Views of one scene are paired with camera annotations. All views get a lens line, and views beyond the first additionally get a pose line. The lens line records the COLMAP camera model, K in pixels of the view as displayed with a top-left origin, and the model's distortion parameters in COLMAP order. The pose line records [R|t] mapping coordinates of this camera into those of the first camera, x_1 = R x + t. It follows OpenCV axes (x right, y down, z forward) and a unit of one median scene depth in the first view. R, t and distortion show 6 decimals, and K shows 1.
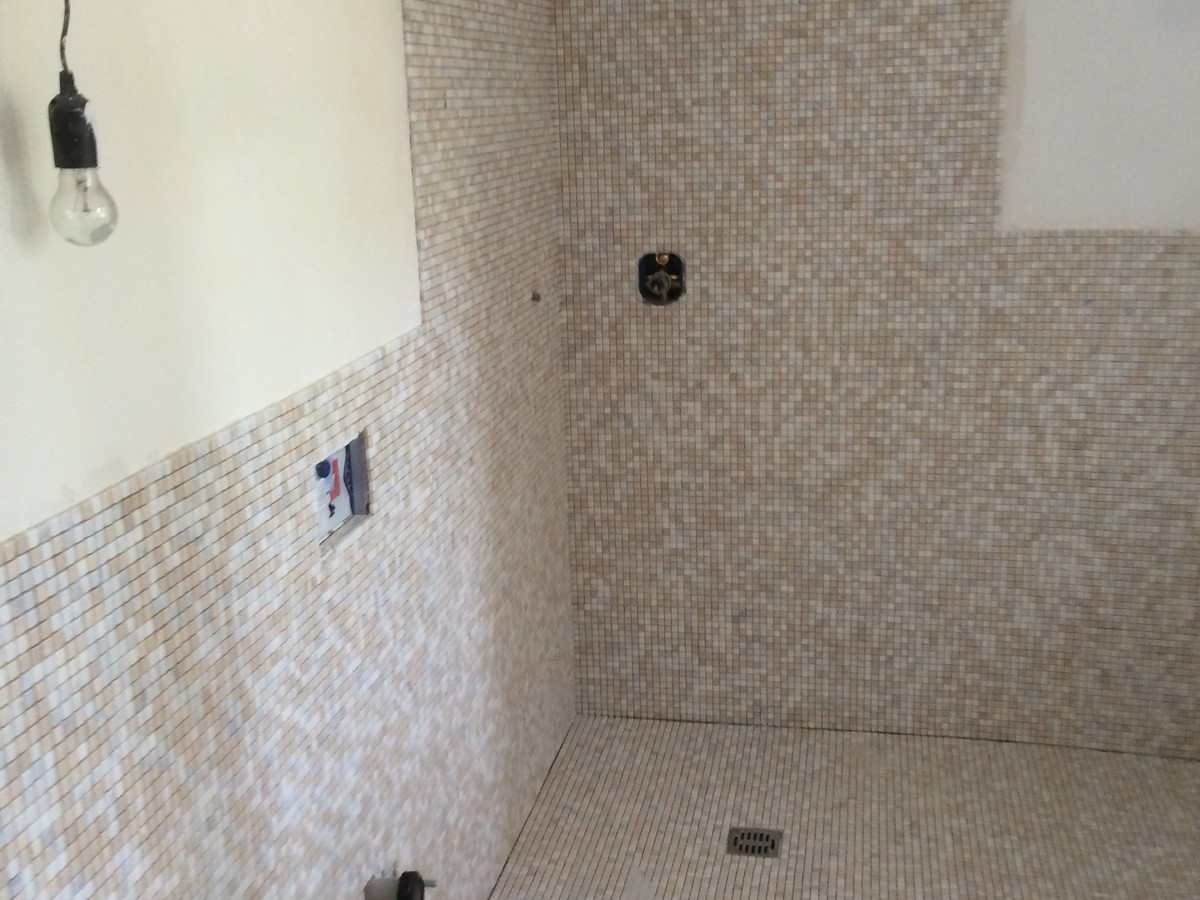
lens RADIAL K [[1356.1, 0, 600.0], [0, 1356.1, 450.0], [0, 0, 1]] dist [0.070333, -0.064697]
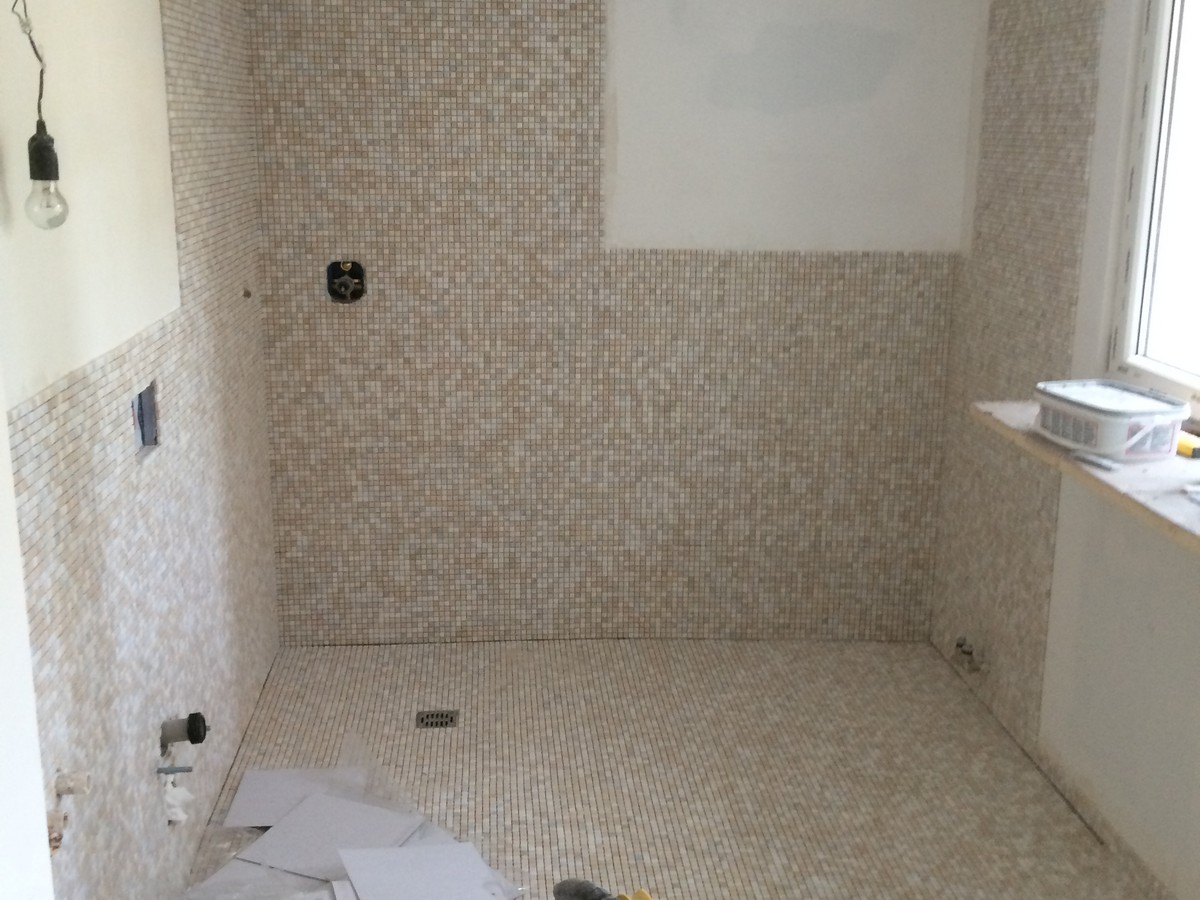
lens RADIAL K [[1275.7, 0, 620.3], [0, 1275.7, 434.6], [0, 0, 1]] dist [0.051568, 0.010037]
pose [[0.958072, -0.027458, 0.285207, -0.050462], [0.033725, 0.999285, -0.017085, 0.040520], [-0.284534, 0.025987, 0.958314, -0.184126]]
